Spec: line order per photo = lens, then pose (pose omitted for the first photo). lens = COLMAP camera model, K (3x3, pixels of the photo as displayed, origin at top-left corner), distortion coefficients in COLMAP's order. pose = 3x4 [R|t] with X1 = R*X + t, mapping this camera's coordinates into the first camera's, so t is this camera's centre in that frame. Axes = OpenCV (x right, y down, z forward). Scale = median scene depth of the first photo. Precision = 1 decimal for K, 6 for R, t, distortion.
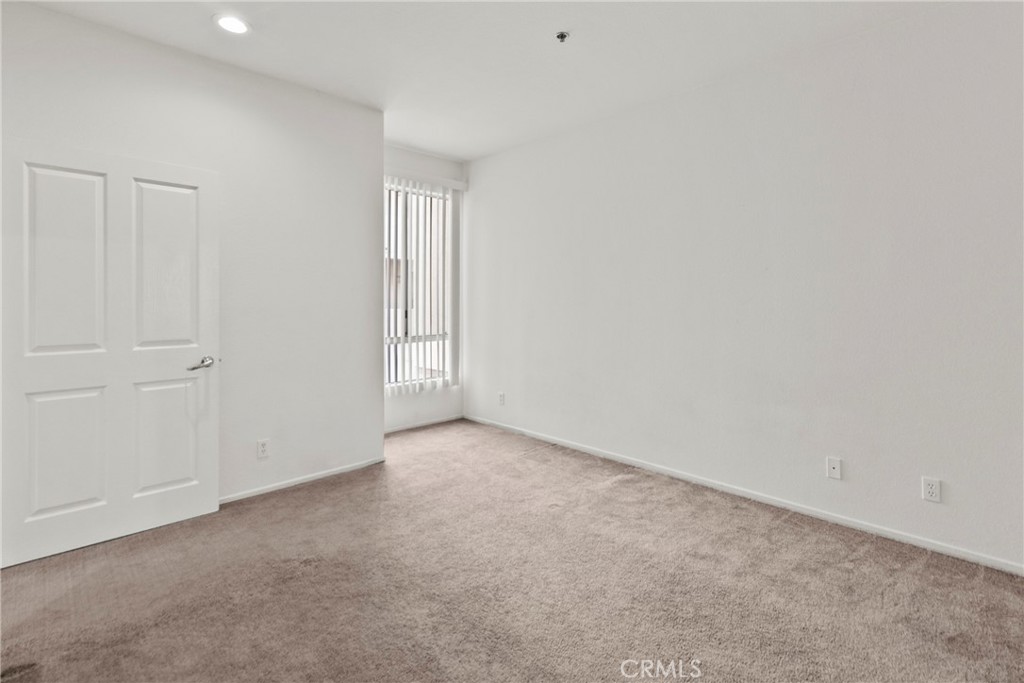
lens RADIAL K [[465.4, 0, 513.5], [0, 465.4, 305.3], [0, 0, 1]] dist [0.001057, 0.000101]
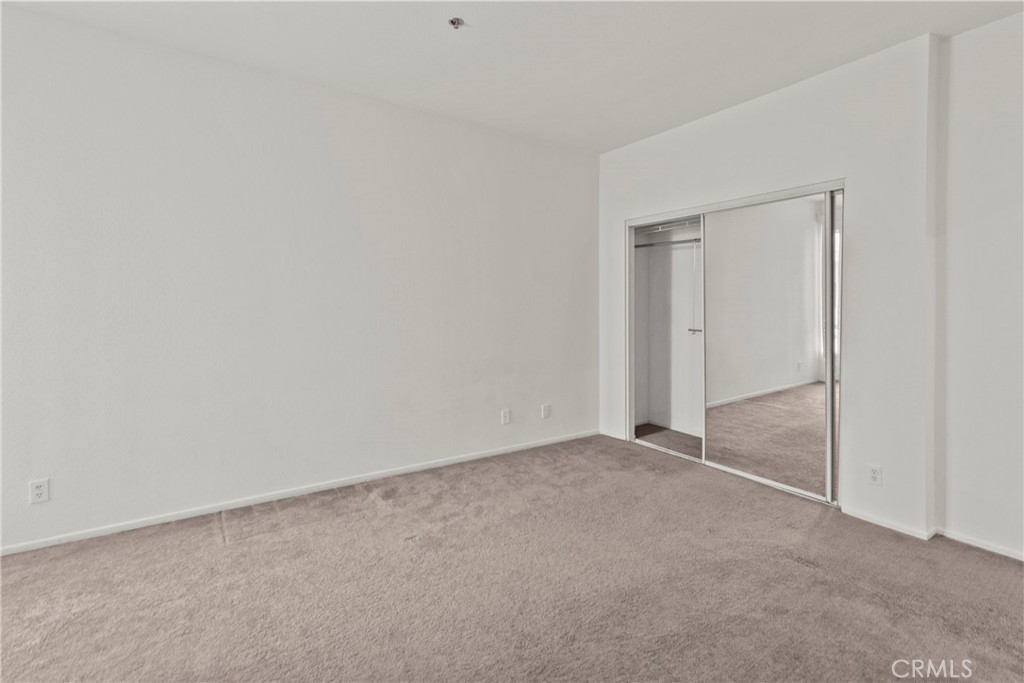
lens RADIAL K [[475.7, 0, 513.2], [0, 475.7, 308.2], [0, 0, 1]] dist [-0.001146, -0.000153]
pose [[0.189644, -0.006644, 0.981831, -0.761692], [0.004830, 0.999971, 0.005834, -0.005826], [-0.981841, 0.003636, 0.189670, 0.655512]]
